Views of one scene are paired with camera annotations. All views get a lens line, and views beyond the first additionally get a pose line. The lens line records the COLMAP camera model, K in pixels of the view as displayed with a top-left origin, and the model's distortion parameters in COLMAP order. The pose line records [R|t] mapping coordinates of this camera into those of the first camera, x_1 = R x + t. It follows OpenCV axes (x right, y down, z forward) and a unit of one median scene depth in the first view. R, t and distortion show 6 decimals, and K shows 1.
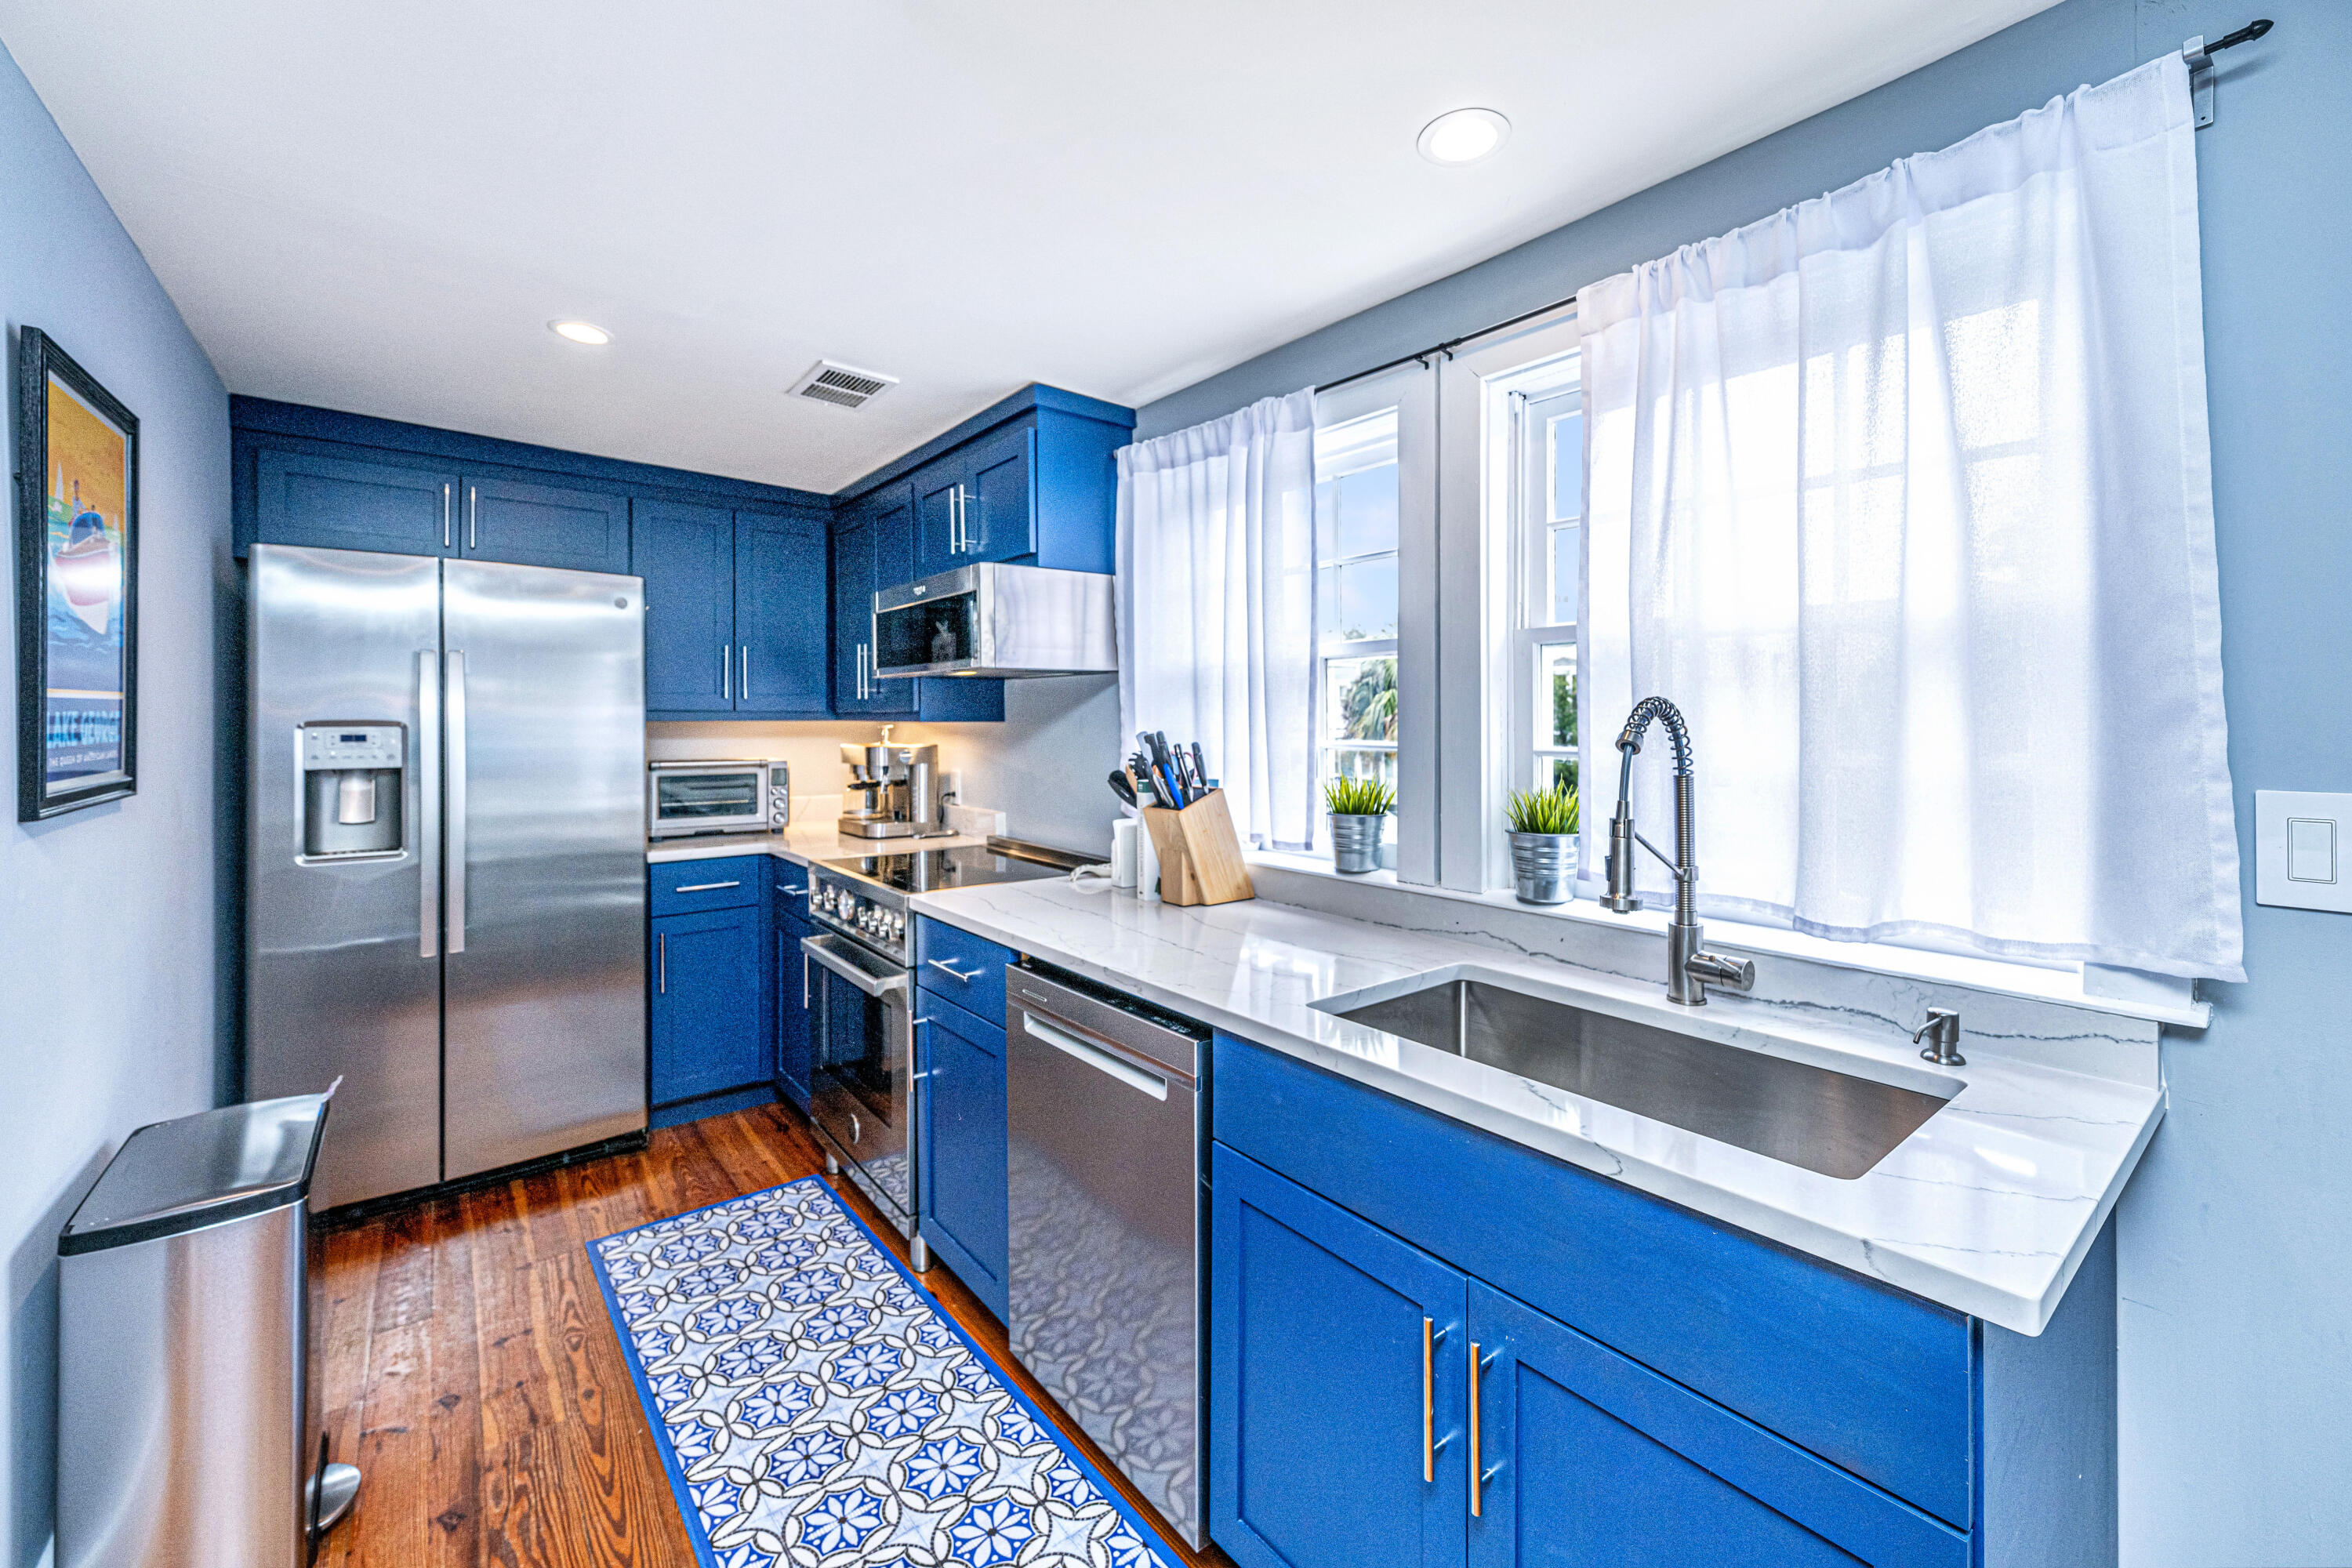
lens RADIAL K [[961.3, 0, 1171.4], [0, 961.3, 723.7], [0, 0, 1]] dist [-0.000540, 0.000274]
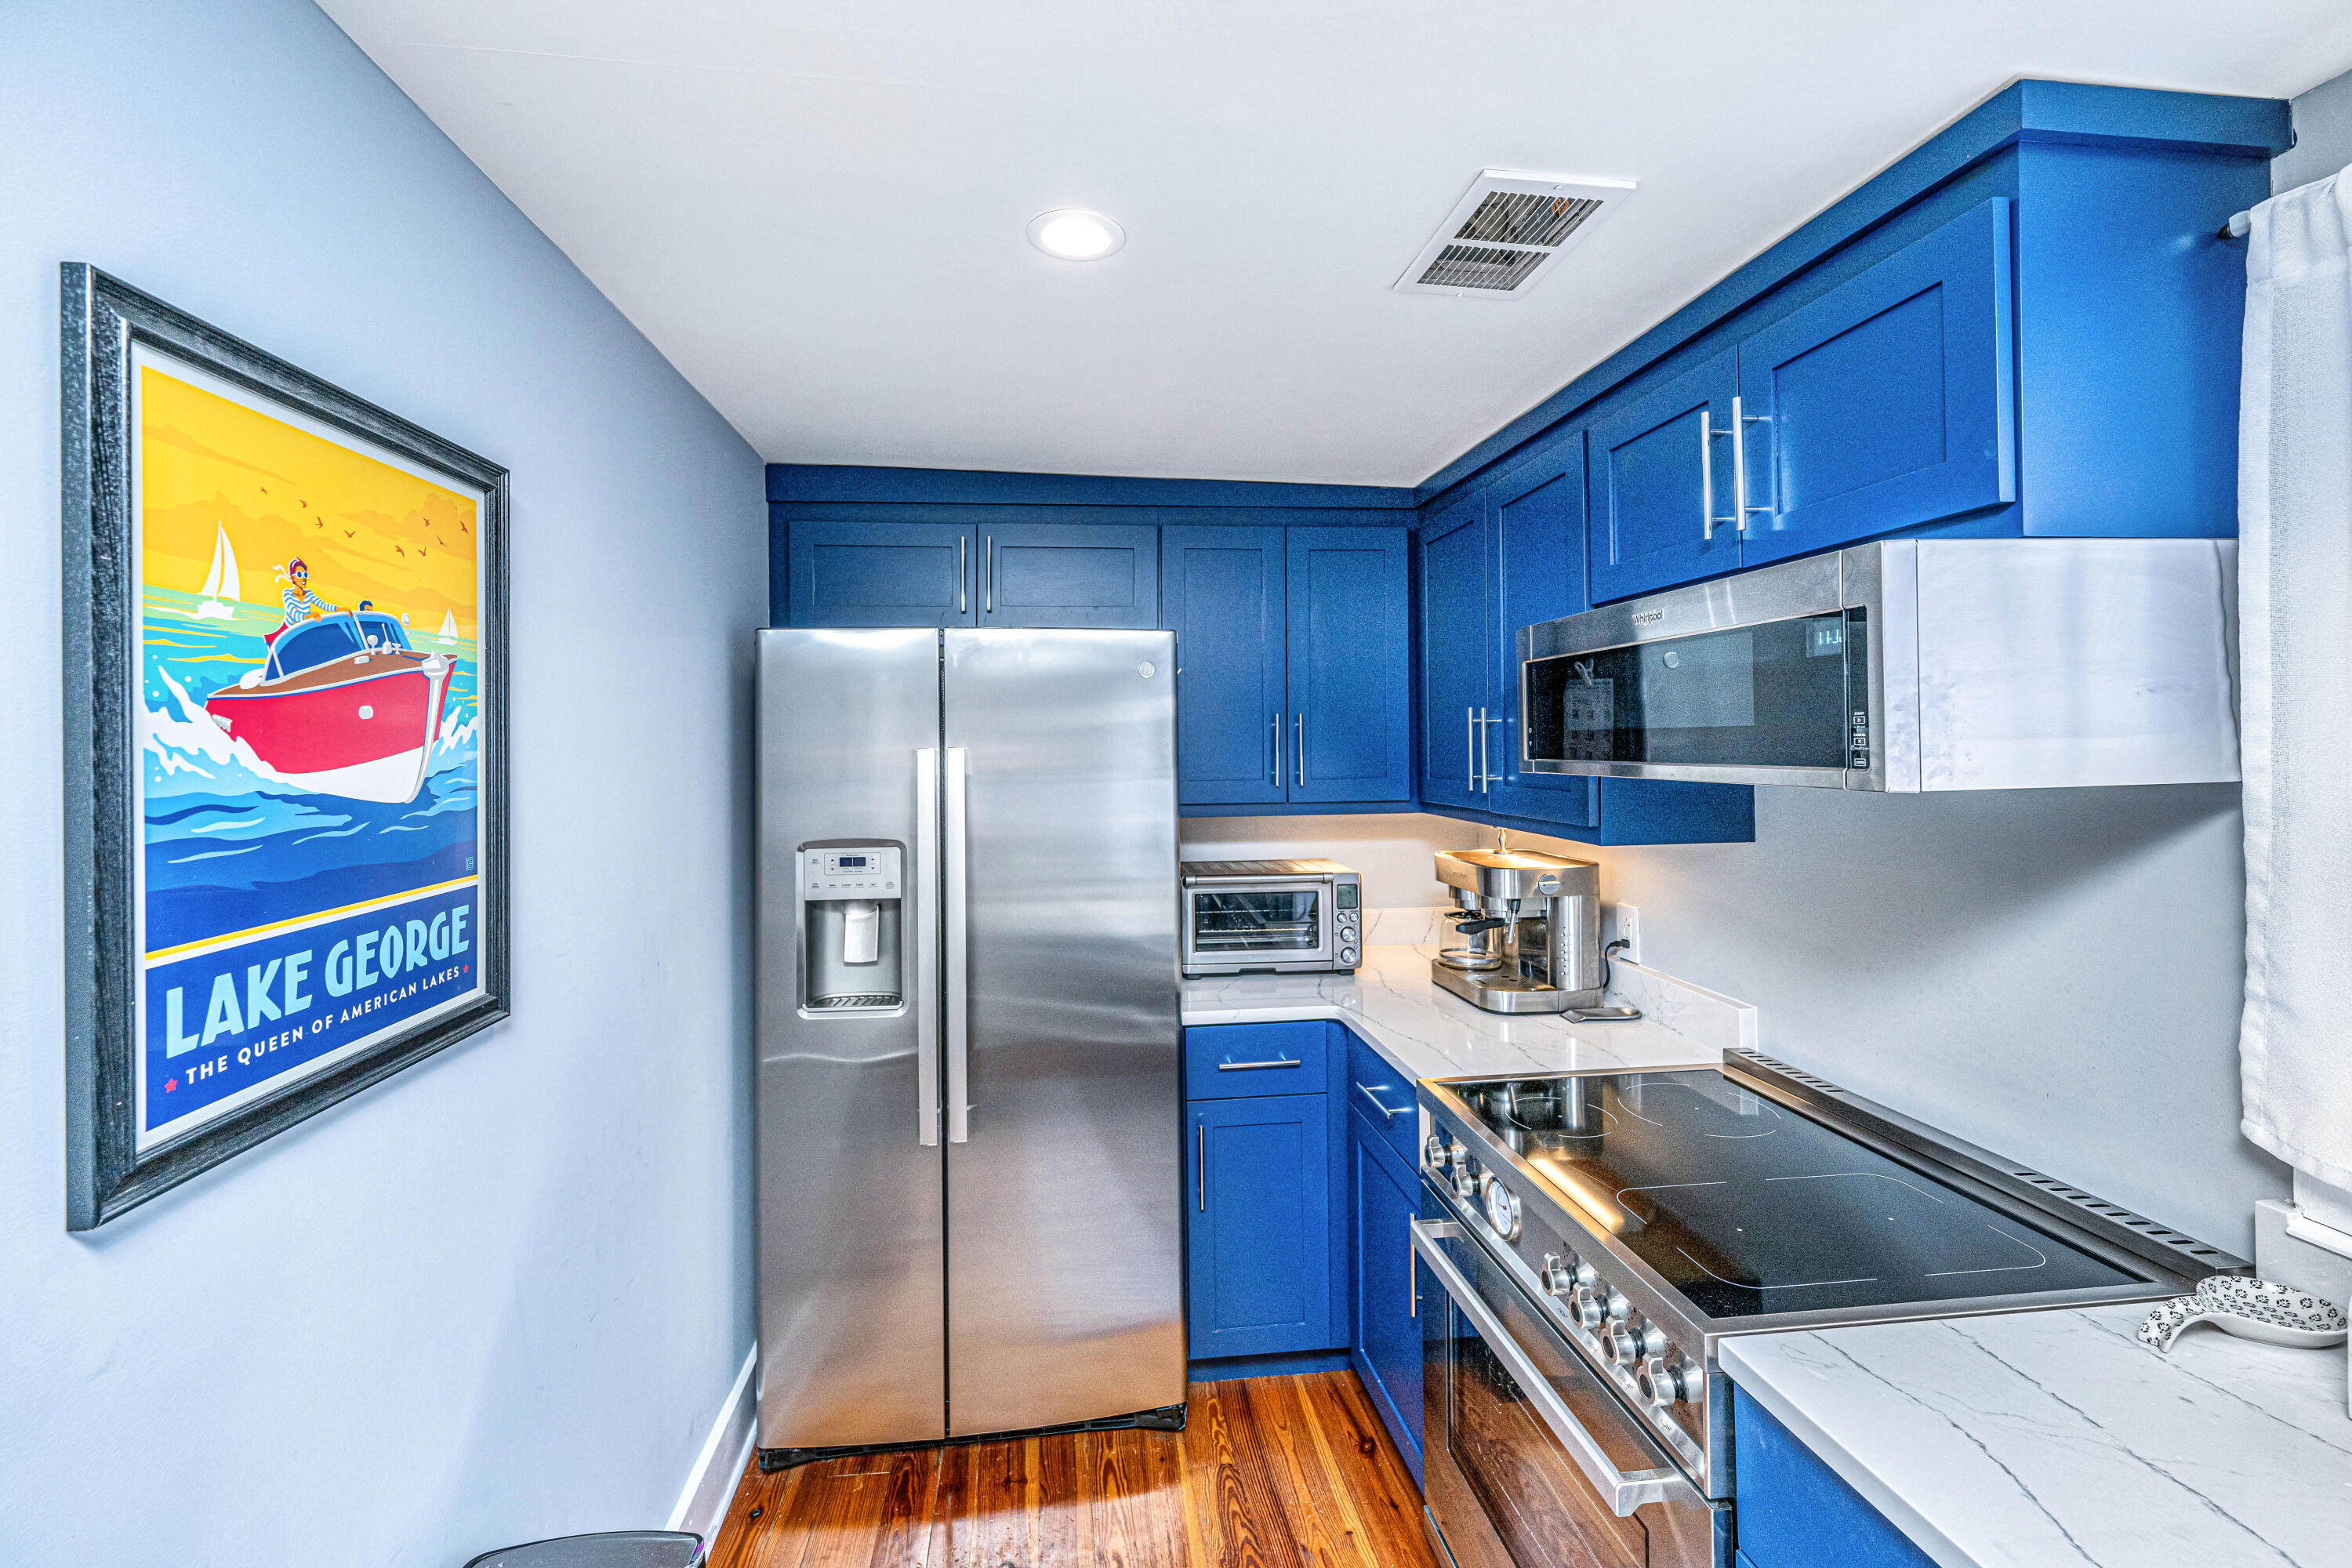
lens RADIAL K [[945.2, 0, 1099.5], [0, 945.2, 734.4], [0, 0, 1]] dist [0.000182, 0.000031]
pose [[0.831996, -0.011401, -0.554665, -0.232338], [0.005566, 0.999910, -0.012204, -0.073121], [0.554754, 0.007066, 0.831984, 0.432575]]
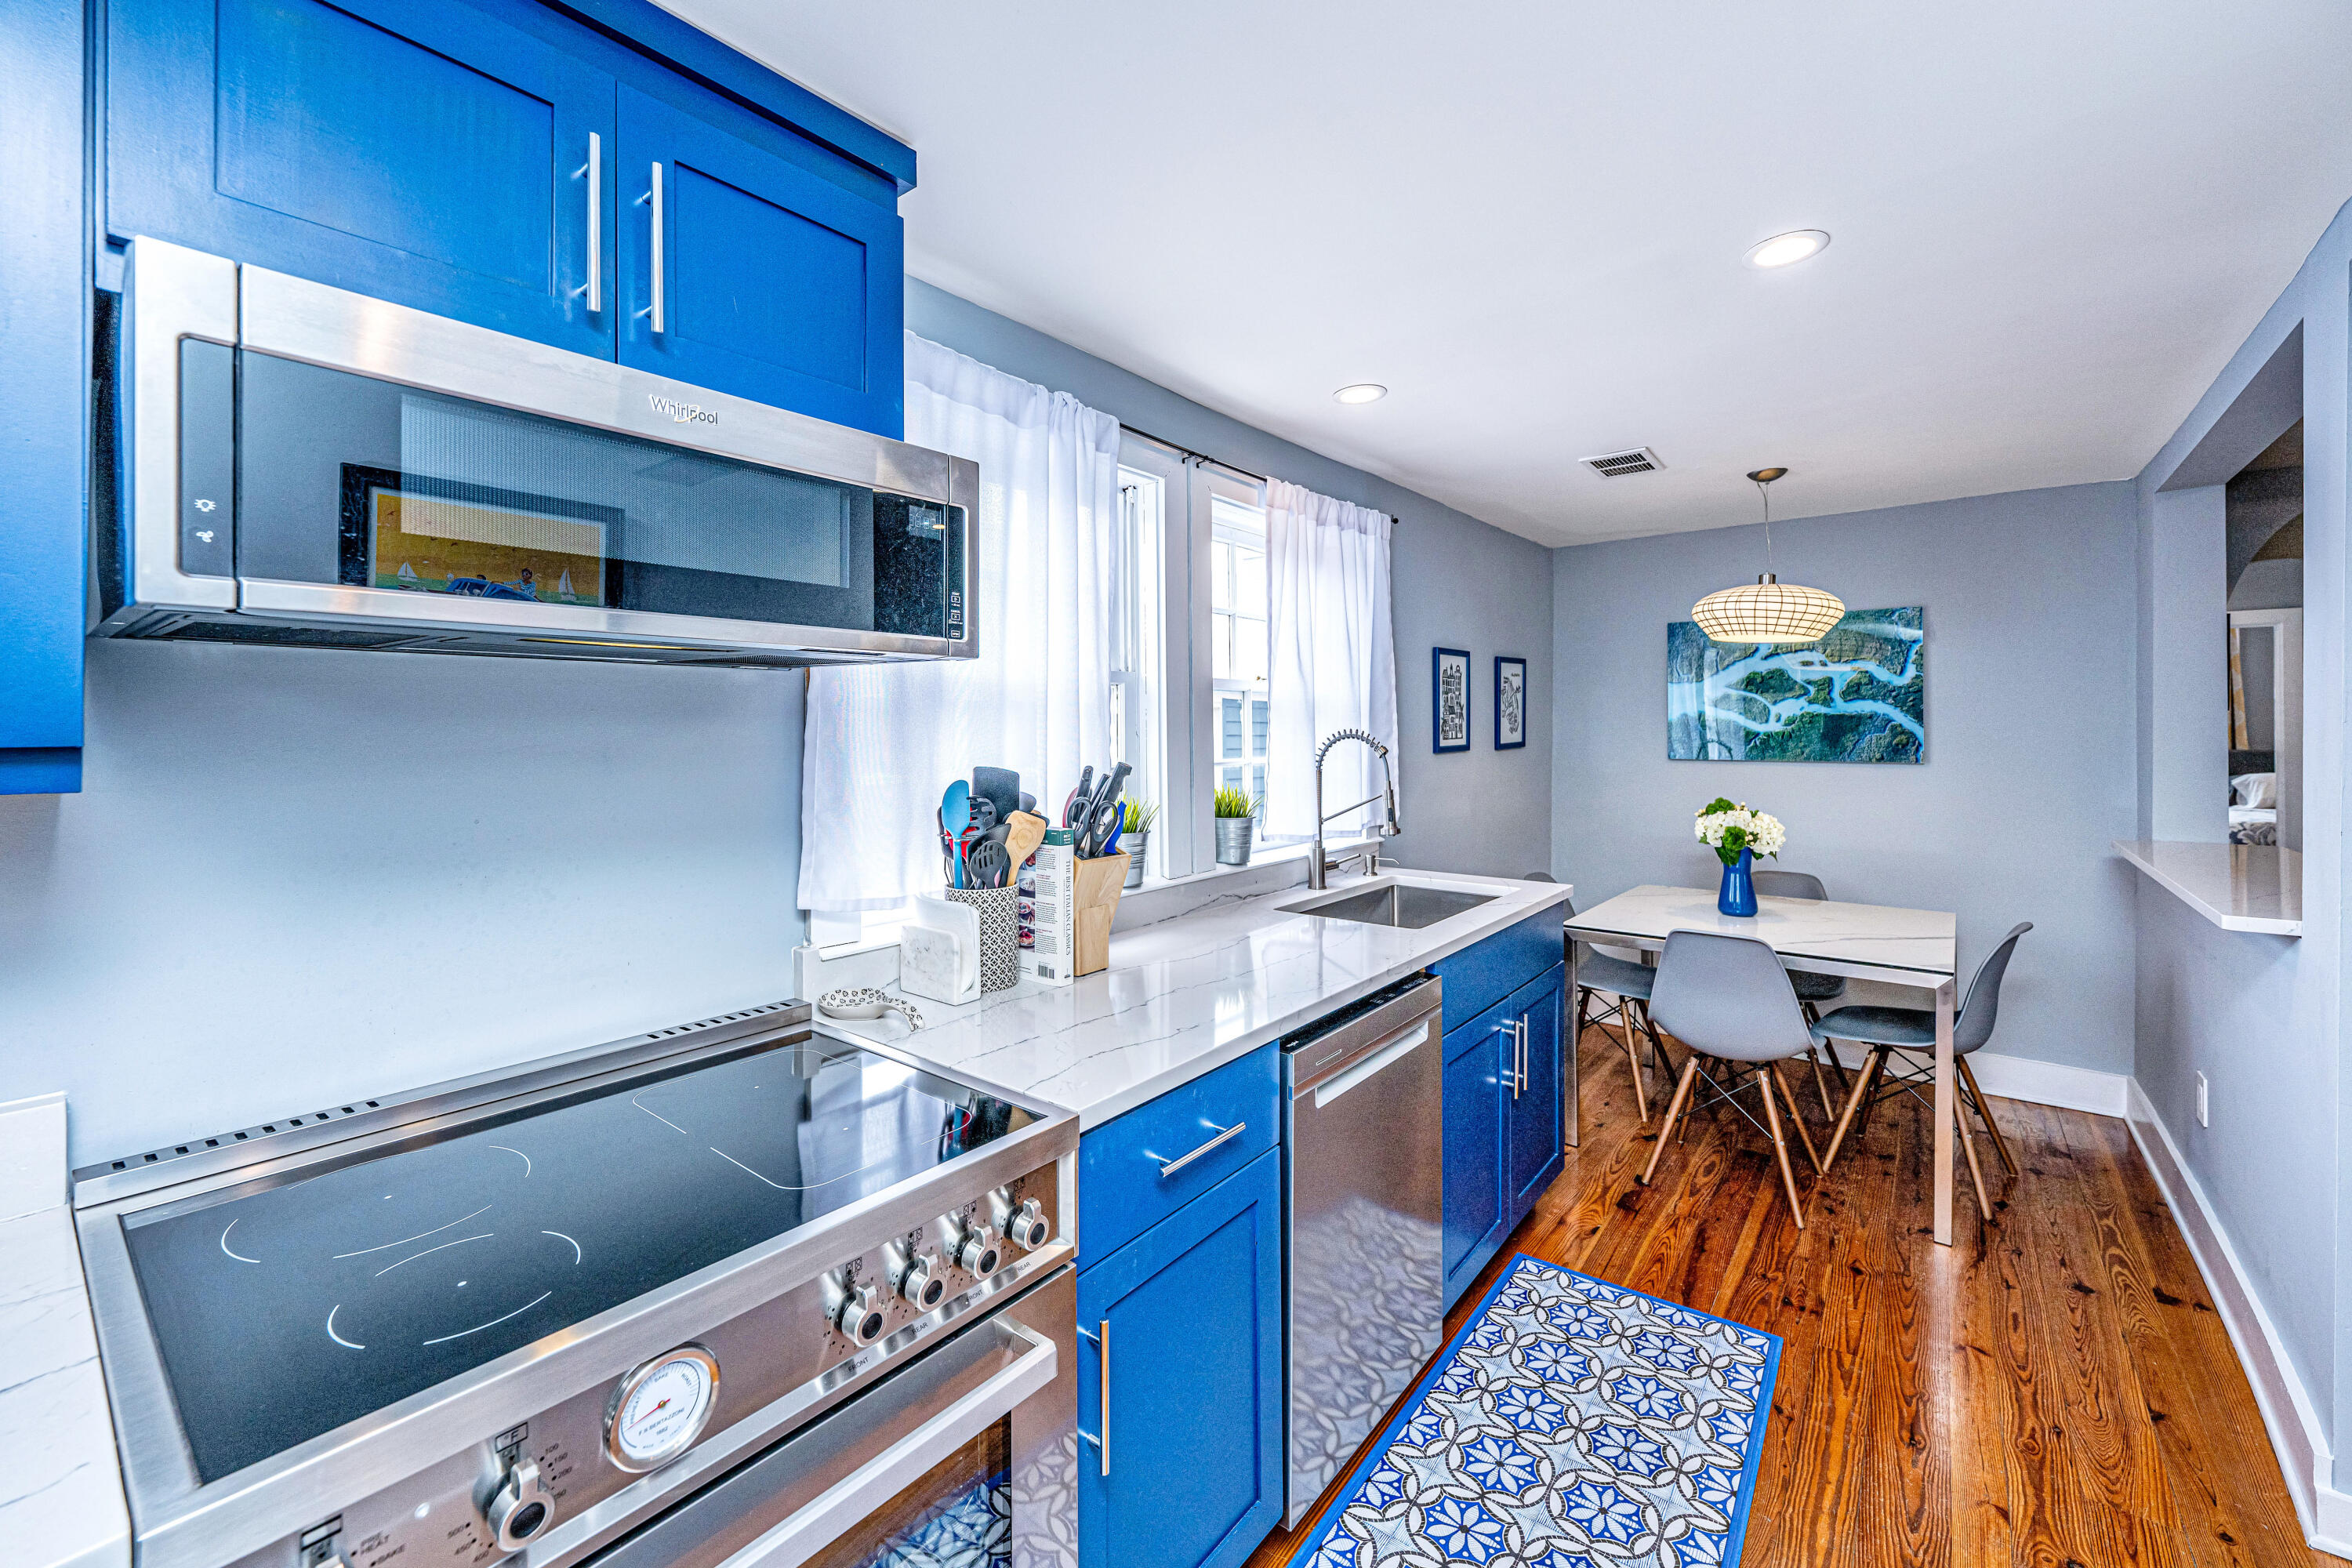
lens RADIAL K [[975.3, 0, 1181.8], [0, 975.3, 726.6], [0, 0, 1]] dist [-0.000883, -0.000110]
pose [[-0.252062, 0.006794, 0.967687, -0.707067], [0.010531, 0.999935, -0.004277, -0.012501], [-0.967654, 0.009113, -0.252117, 0.967503]]
